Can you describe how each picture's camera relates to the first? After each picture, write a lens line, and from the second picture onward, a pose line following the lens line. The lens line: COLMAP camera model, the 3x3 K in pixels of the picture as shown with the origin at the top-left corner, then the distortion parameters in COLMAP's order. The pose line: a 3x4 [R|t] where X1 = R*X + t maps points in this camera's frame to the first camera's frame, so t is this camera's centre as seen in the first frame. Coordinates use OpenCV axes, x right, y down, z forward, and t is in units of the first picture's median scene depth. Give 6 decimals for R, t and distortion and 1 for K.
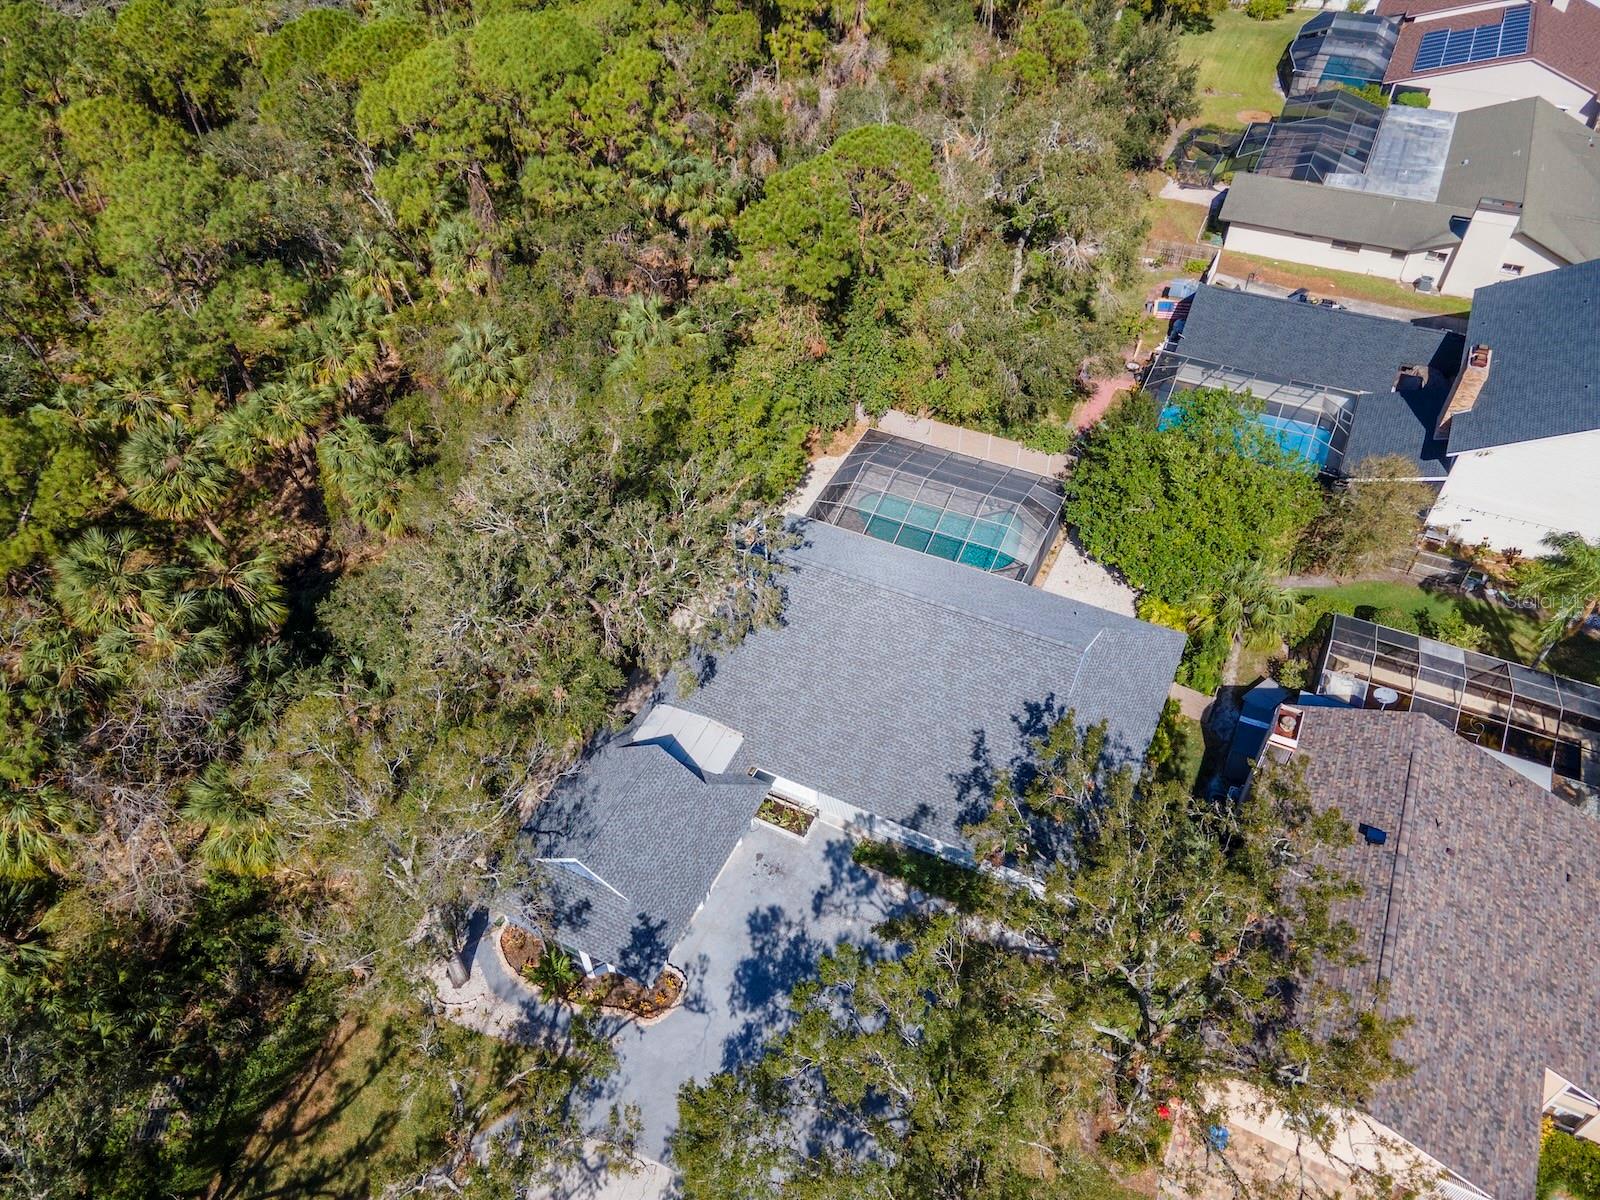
lens RADIAL K [[1158.8, 0, 800.0], [0, 1158.8, 600.0], [0, 0, 1]] dist [0.044166, 0.002625]
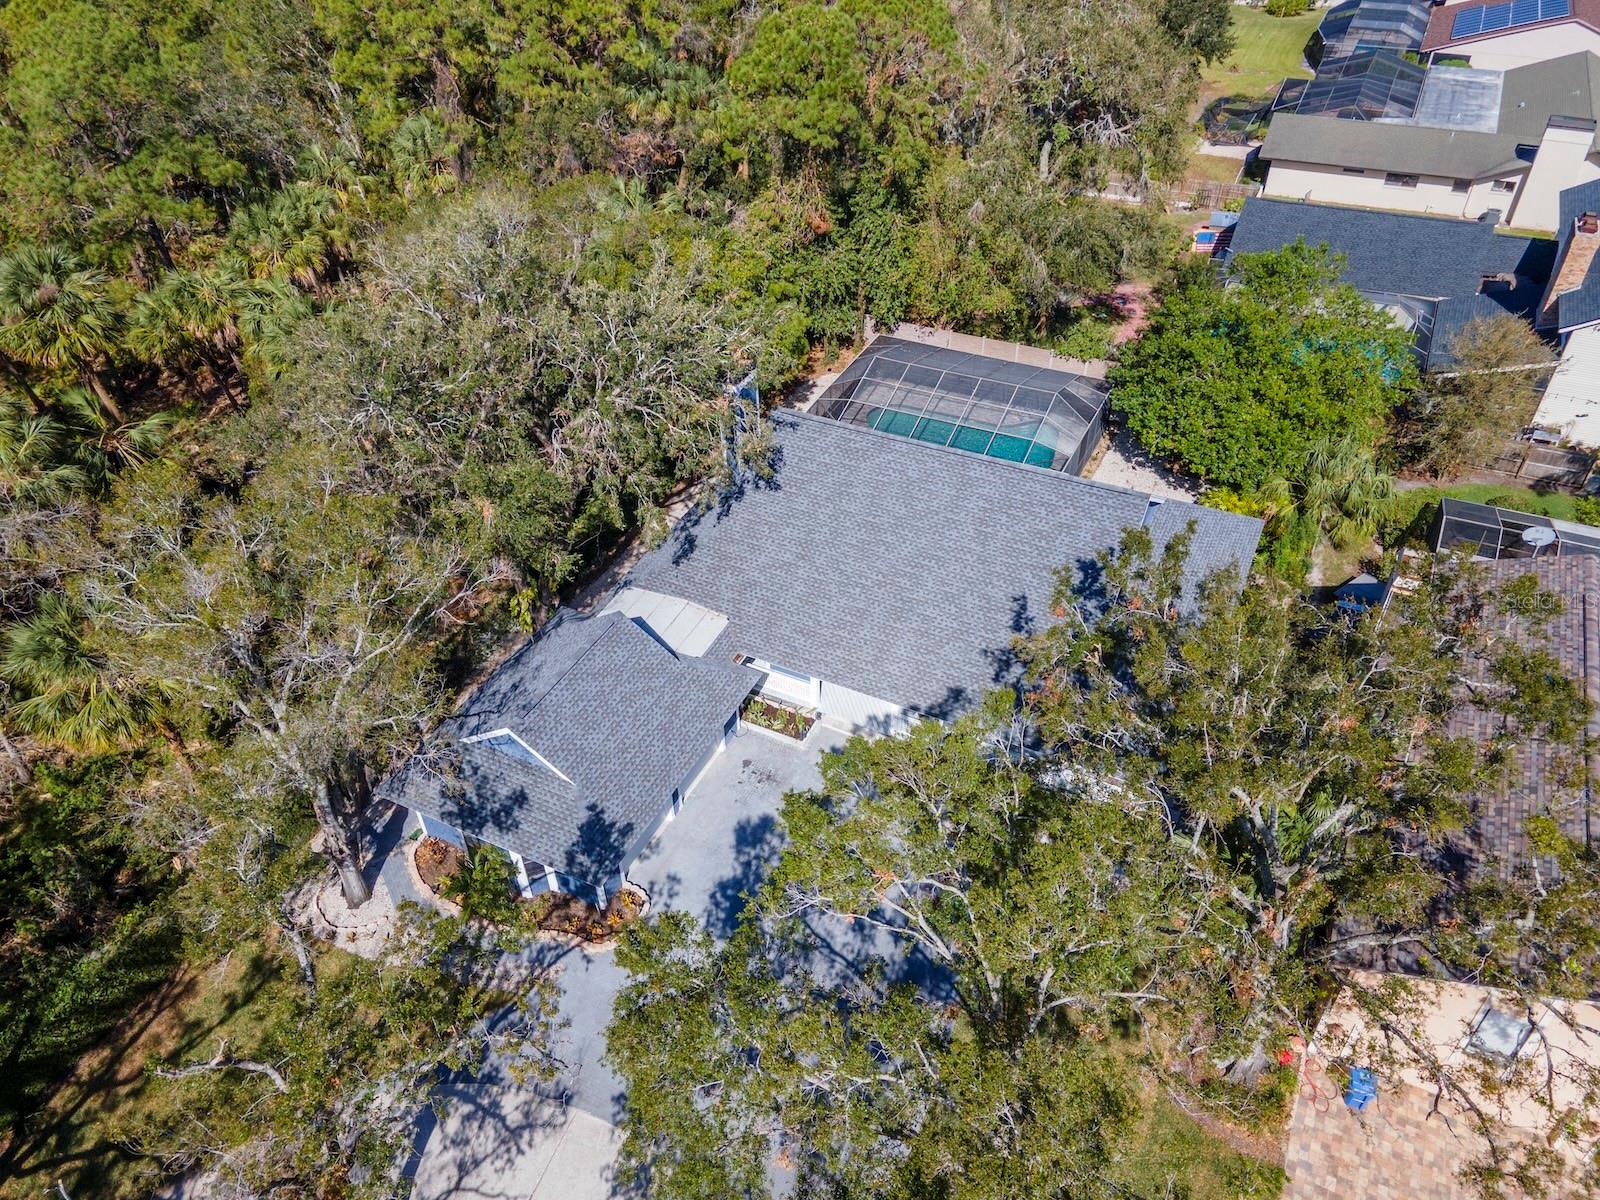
lens RADIAL K [[1158.8, 0, 800.0], [0, 1158.8, 600.0], [0, 0, 1]] dist [0.044166, 0.002625]
pose [[0.999978, 0.001006, -0.006589, 0.007053], [-0.001660, 0.994972, -0.100136, 0.190478], [0.006455, 0.100145, 0.994952, 0.194915]]
